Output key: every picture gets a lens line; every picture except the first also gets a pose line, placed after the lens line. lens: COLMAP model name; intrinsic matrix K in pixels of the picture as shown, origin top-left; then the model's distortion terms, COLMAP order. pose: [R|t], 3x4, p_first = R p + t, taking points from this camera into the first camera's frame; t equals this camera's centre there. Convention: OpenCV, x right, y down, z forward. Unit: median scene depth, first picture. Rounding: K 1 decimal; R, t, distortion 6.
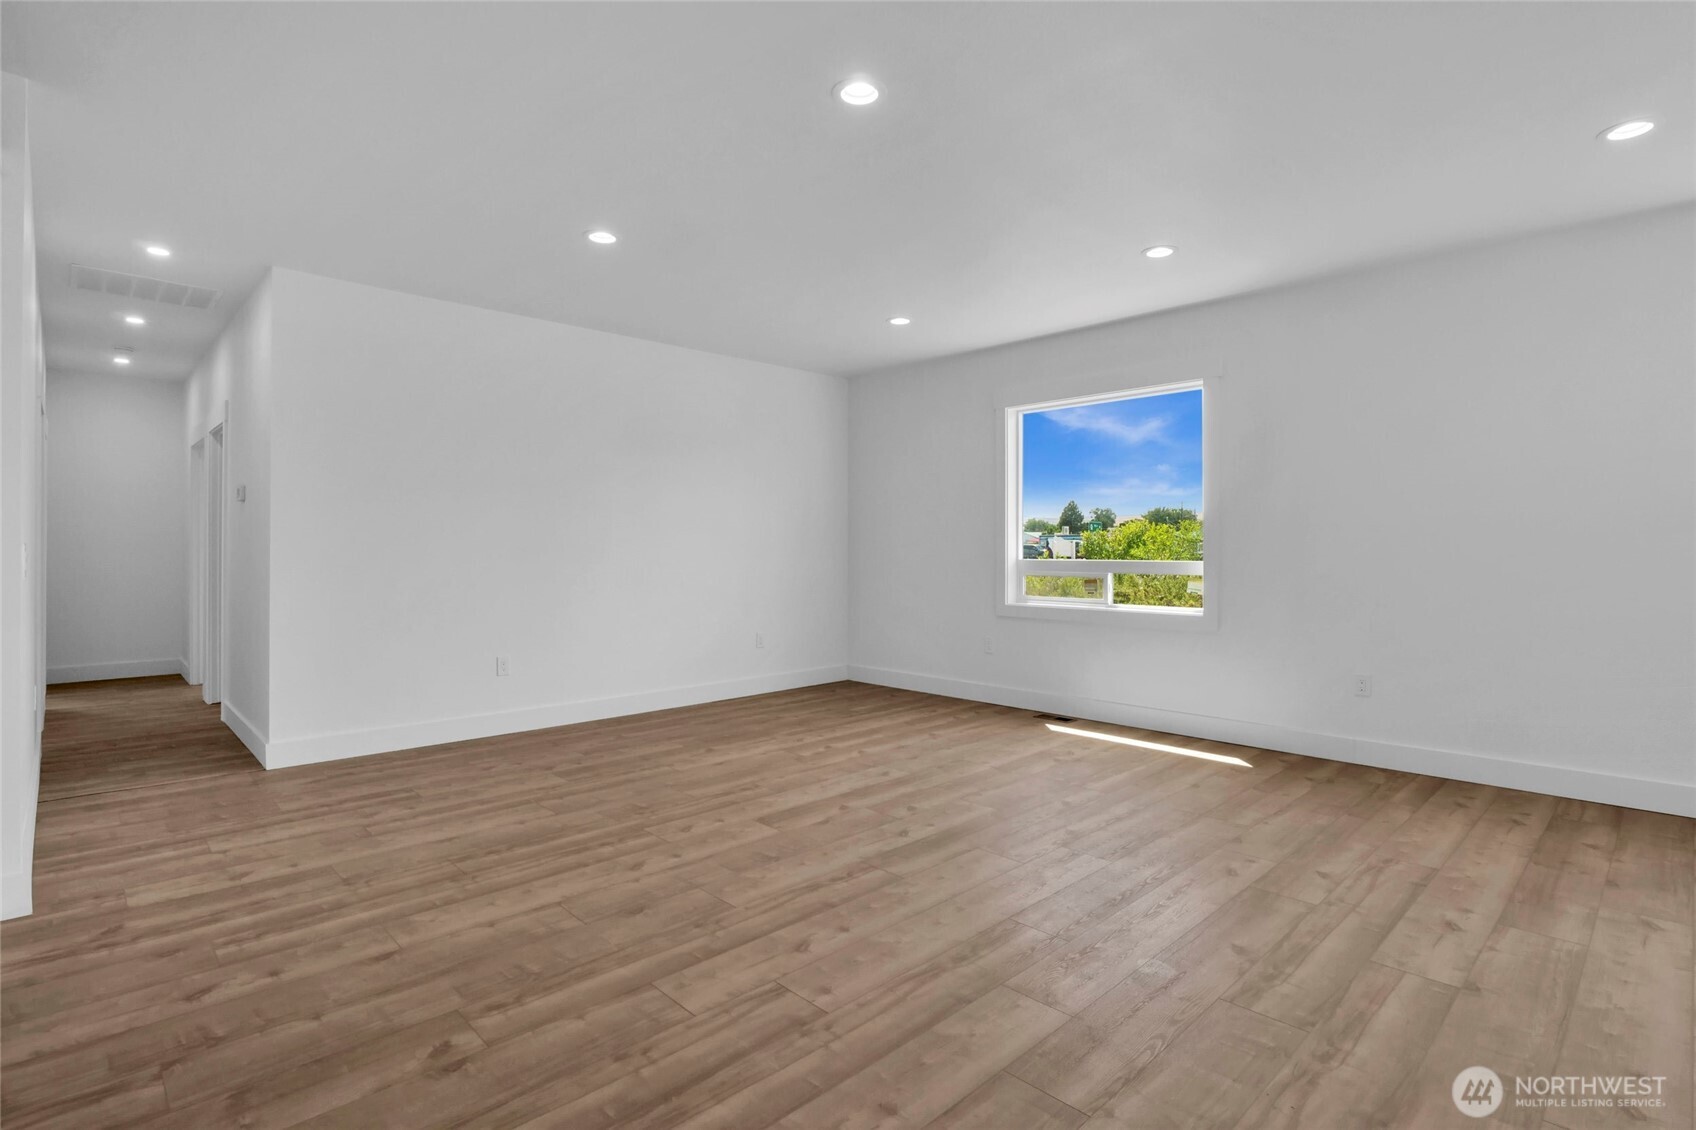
lens RADIAL K [[828.0, 0, 843.9], [0, 828.0, 547.0], [0, 0, 1]] dist [-0.013351, -0.000469]
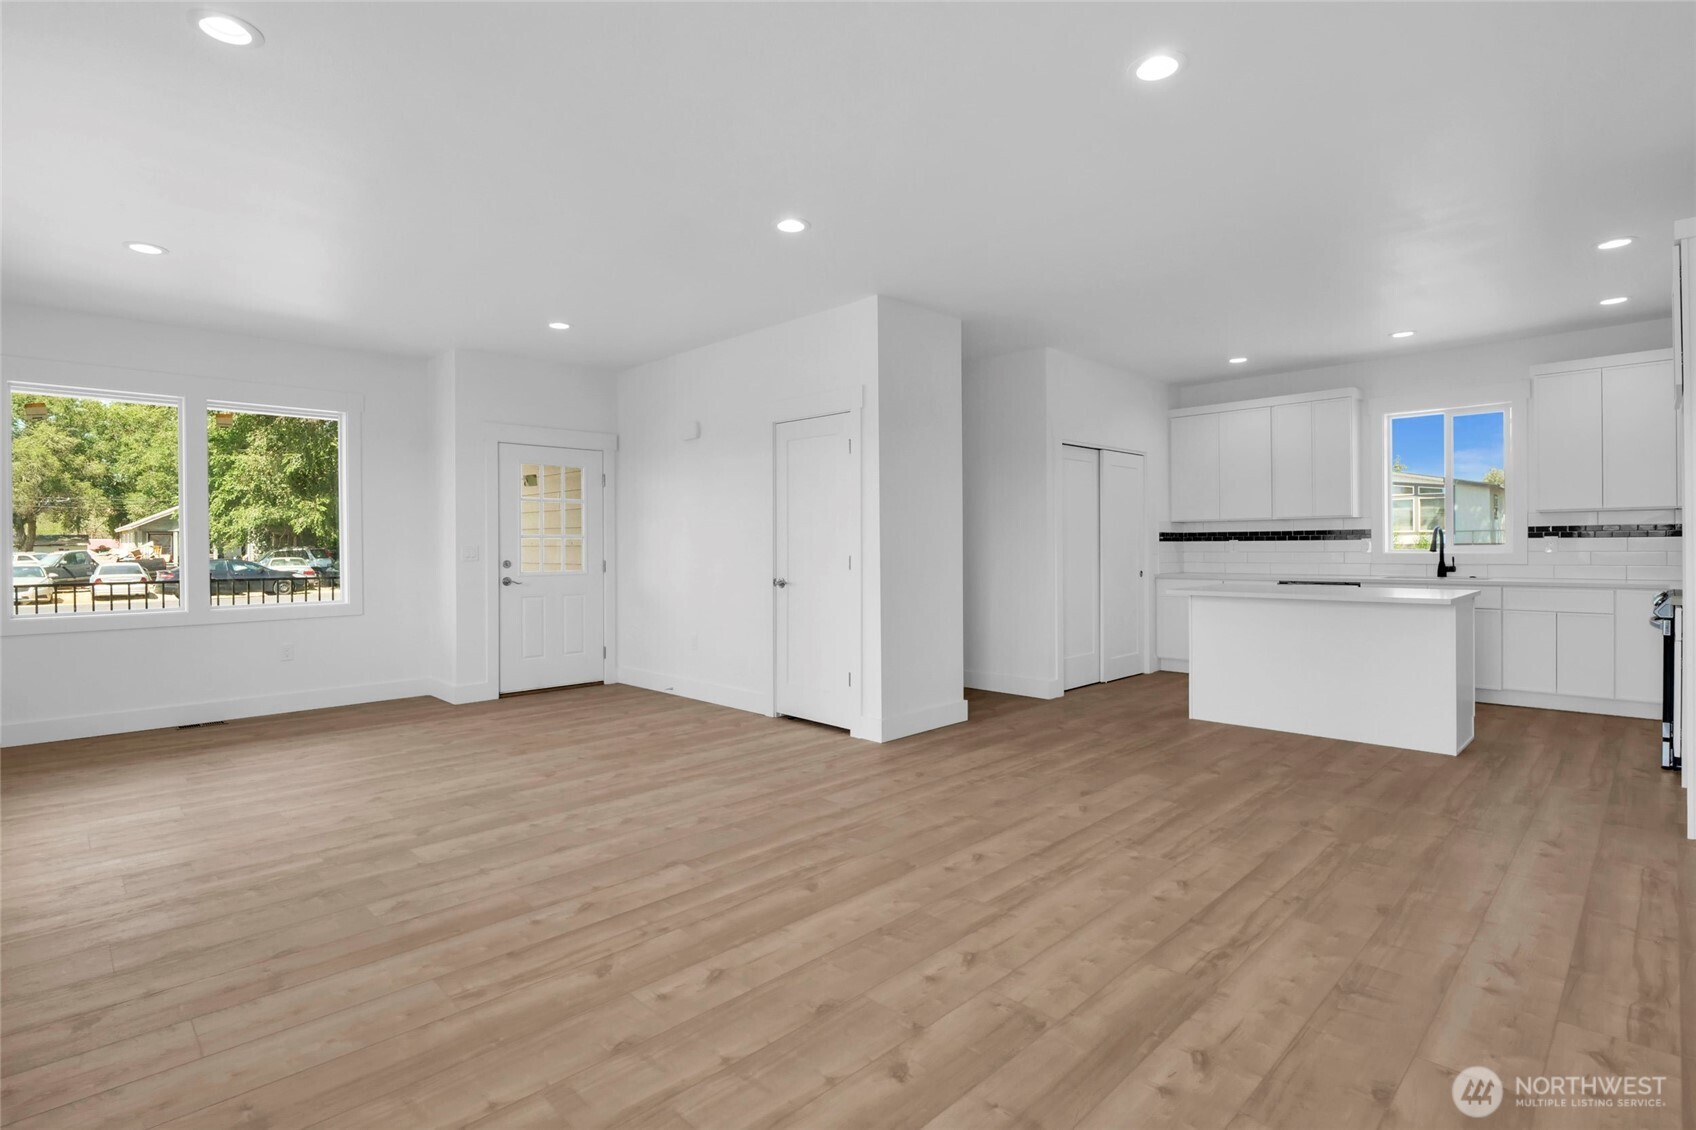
lens RADIAL K [[828.0, 0, 843.7], [0, 828.0, 551.6], [0, 0, 1]] dist [-0.013351, -0.000469]
pose [[-0.999881, 0.007188, -0.013670, 0.362891], [0.007094, 0.999951, 0.006883, 0.001043], [0.013718, 0.006786, -0.999883, 1.768670]]
